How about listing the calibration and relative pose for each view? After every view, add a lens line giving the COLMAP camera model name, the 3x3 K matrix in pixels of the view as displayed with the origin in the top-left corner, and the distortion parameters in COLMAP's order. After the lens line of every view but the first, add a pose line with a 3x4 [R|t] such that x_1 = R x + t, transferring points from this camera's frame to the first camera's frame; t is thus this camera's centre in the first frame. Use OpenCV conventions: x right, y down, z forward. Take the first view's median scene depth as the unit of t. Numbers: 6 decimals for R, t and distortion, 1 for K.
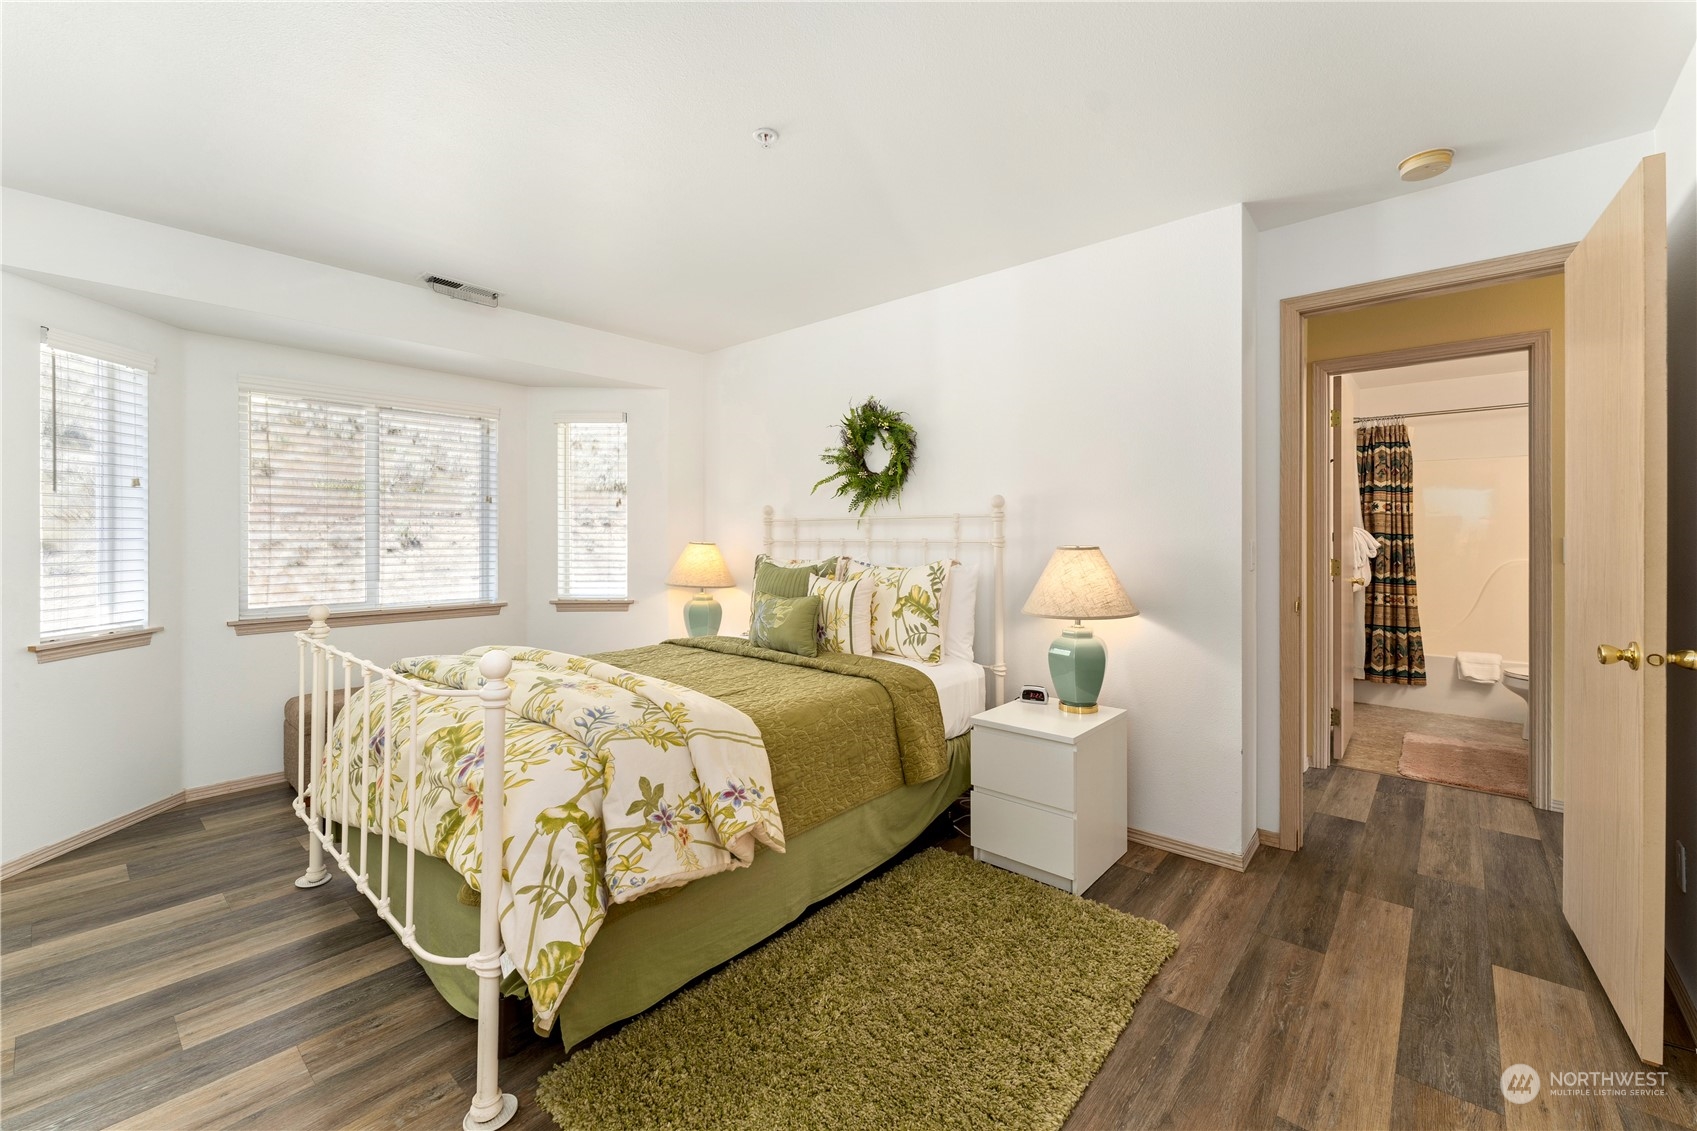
lens RADIAL K [[687.3, 0, 846.6], [0, 687.3, 548.7], [0, 0, 1]] dist [0.001620, -0.000161]
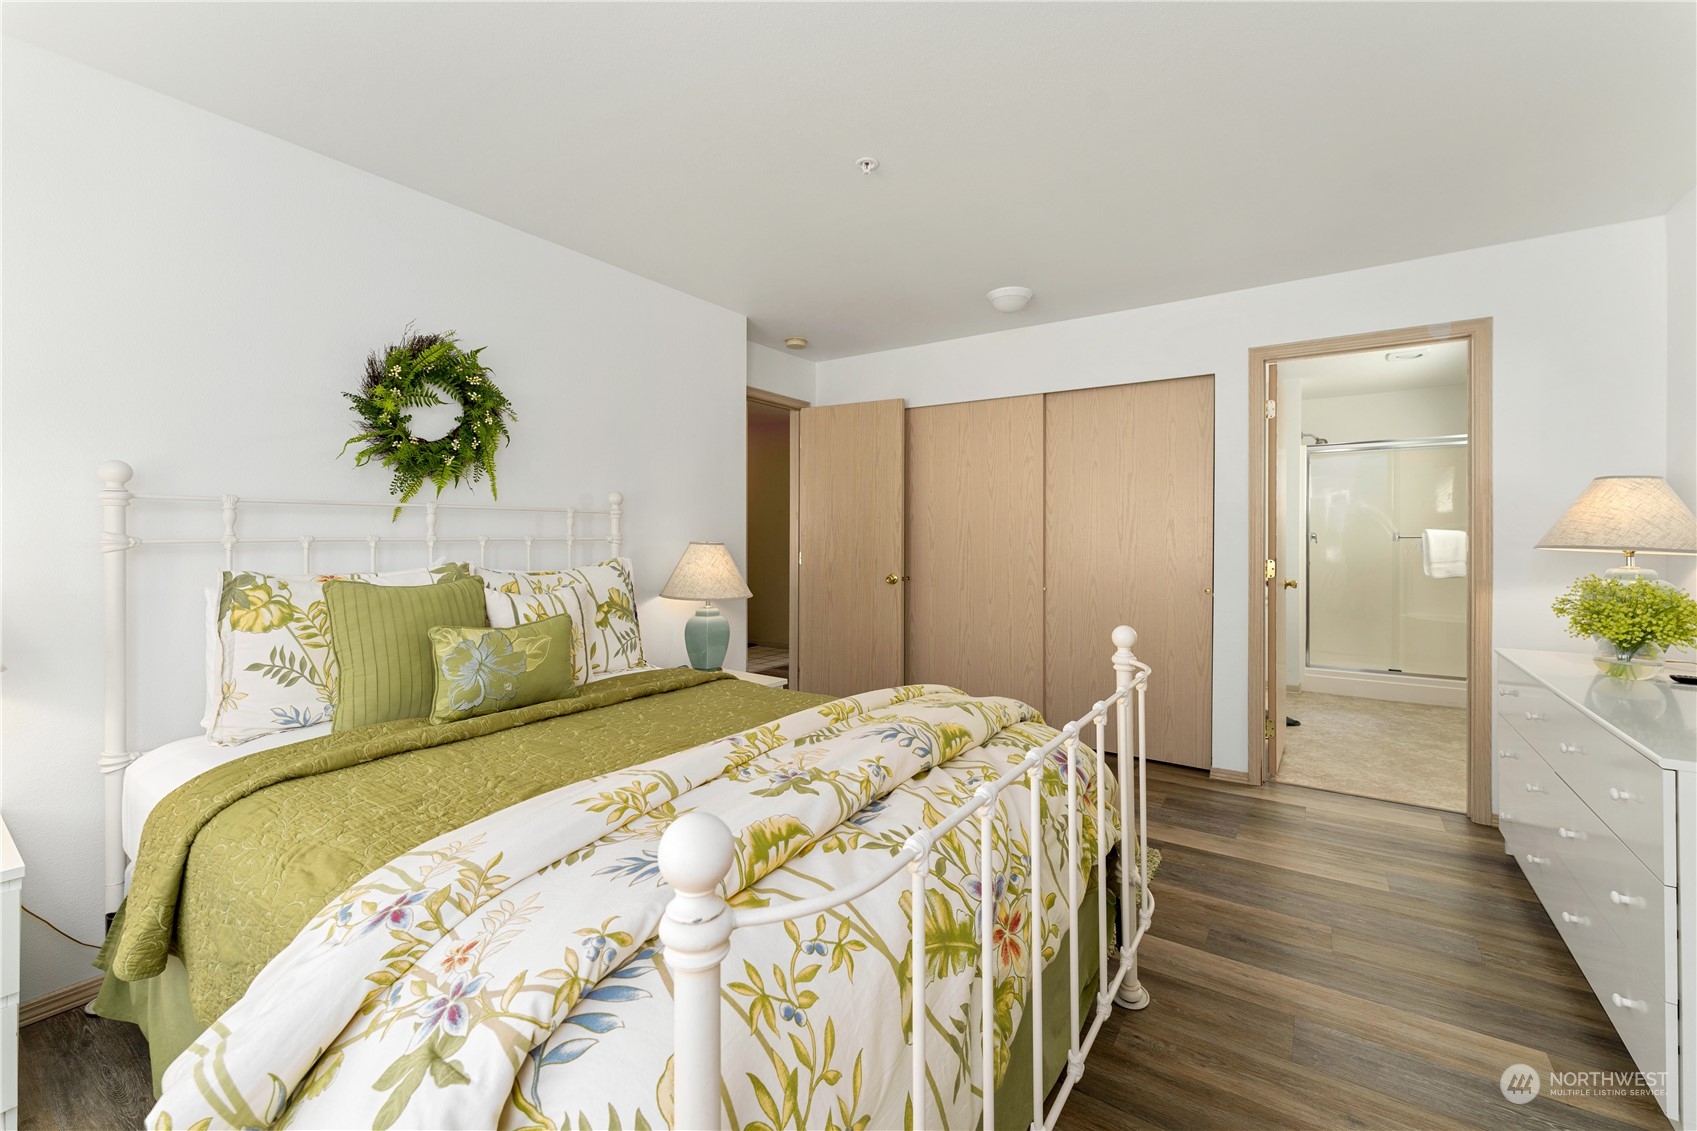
lens RADIAL K [[709.5, 0, 847.2], [0, 709.5, 524.3], [0, 0, 1]] dist [0.001636, 0.000094]
pose [[-0.125673, 0.010352, 0.992018, -0.833143], [0.016390, 0.999831, -0.008357, -0.016831], [-0.991936, 0.015209, -0.125821, 0.790596]]
